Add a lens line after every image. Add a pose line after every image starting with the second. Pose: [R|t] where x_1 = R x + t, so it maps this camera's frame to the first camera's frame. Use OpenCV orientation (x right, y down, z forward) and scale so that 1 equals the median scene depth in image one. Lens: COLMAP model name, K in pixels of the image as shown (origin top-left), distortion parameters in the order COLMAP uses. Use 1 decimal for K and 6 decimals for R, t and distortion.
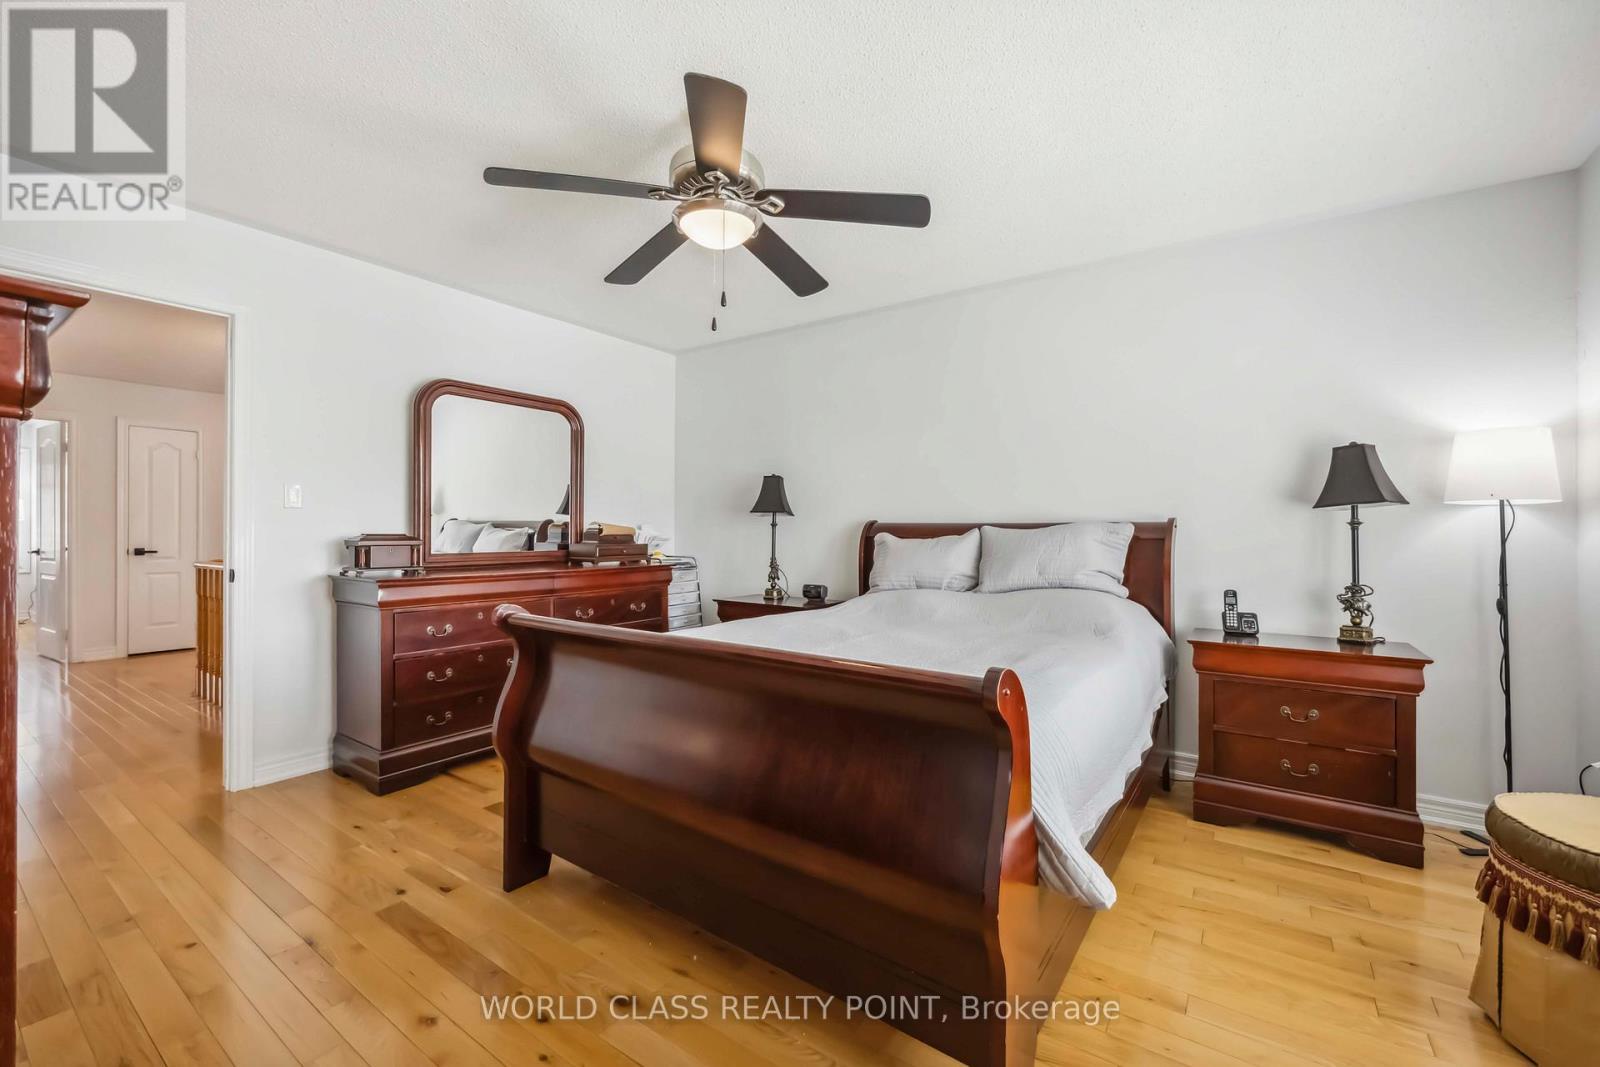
lens RADIAL K [[663.6, 0, 790.9], [0, 663.6, 532.1], [0, 0, 1]] dist [-0.000329, 0.000169]
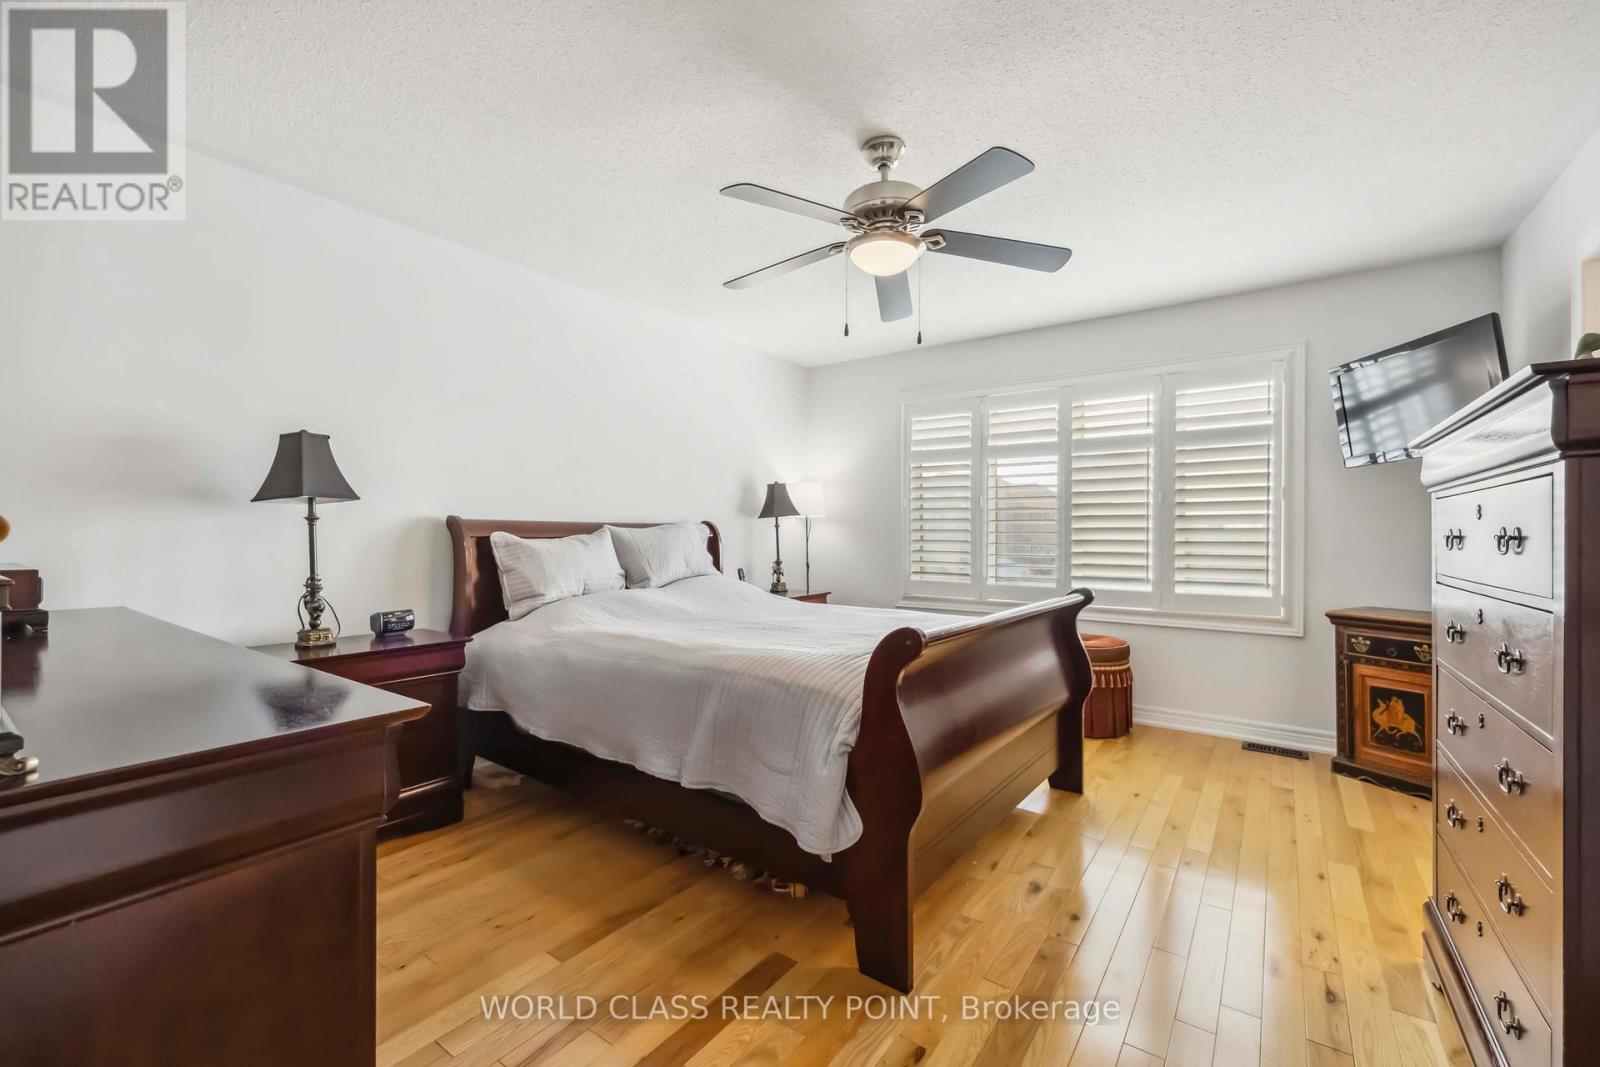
lens RADIAL K [[664.2, 0, 802.8], [0, 664.2, 529.2], [0, 0, 1]] dist [0.000249, 0.000161]
pose [[0.009904, -0.000976, 0.999950, -0.663923], [-0.006842, 0.999976, 0.001044, -0.005944], [-0.999928, -0.006852, 0.009897, 0.616097]]
